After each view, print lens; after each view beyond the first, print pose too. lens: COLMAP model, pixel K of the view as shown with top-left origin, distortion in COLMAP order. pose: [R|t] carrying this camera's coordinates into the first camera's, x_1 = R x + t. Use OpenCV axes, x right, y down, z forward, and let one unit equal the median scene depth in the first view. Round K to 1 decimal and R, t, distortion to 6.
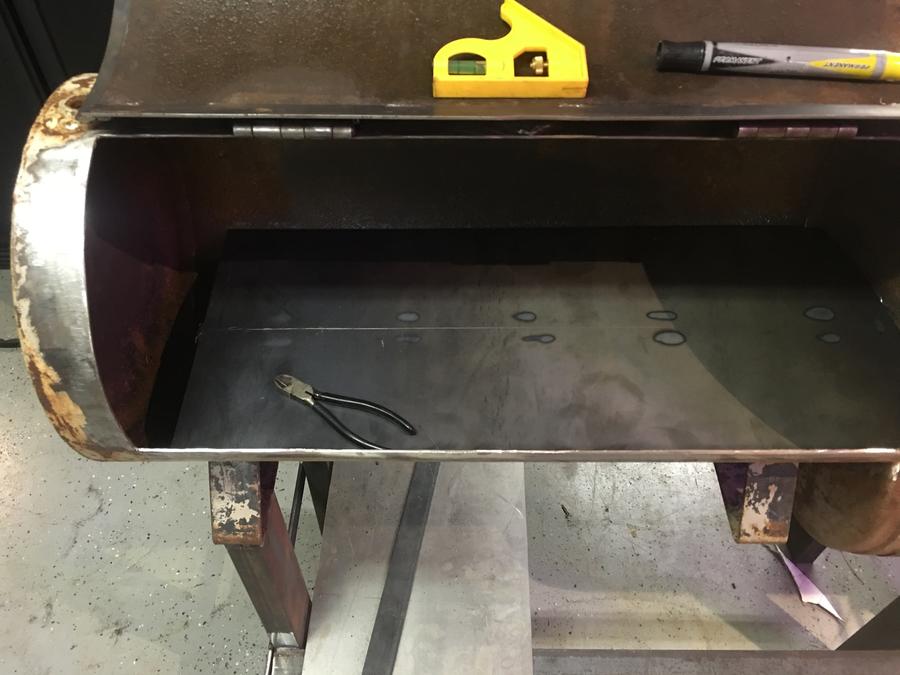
lens RADIAL K [[799.5, 0, 435.2], [0, 799.5, 338.2], [0, 0, 1]] dist [0.119362, -0.162223]
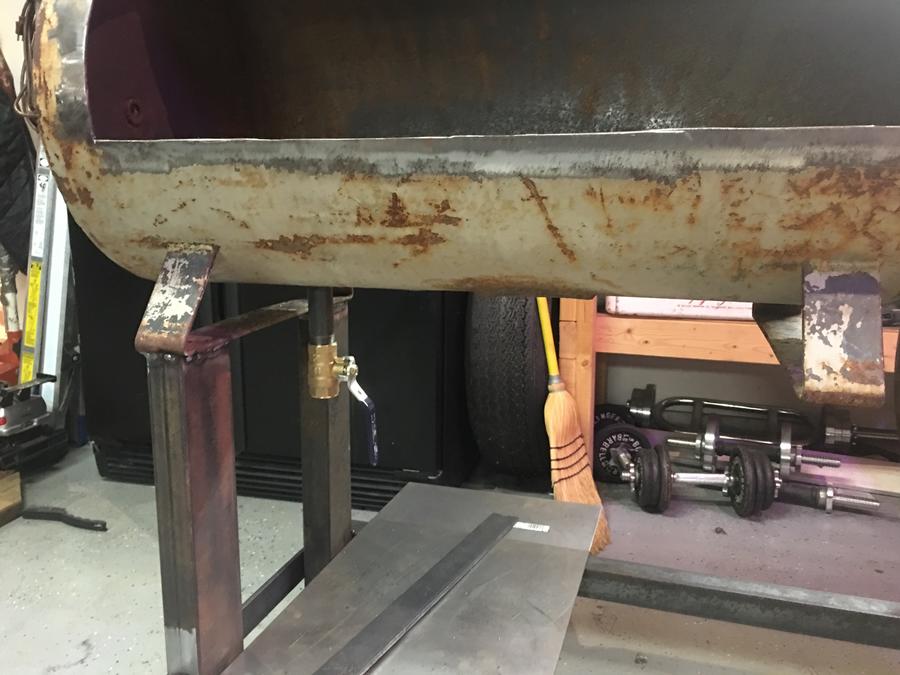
lens RADIAL K [[799.5, 0, 435.2], [0, 799.5, 338.2], [0, 0, 1]] dist [0.119362, -0.162223]
pose [[0.957653, 0.052060, -0.283179, 0.274546], [-0.225047, 0.748815, -0.623402, 0.718040], [0.179594, 0.660731, 0.728821, 0.437060]]
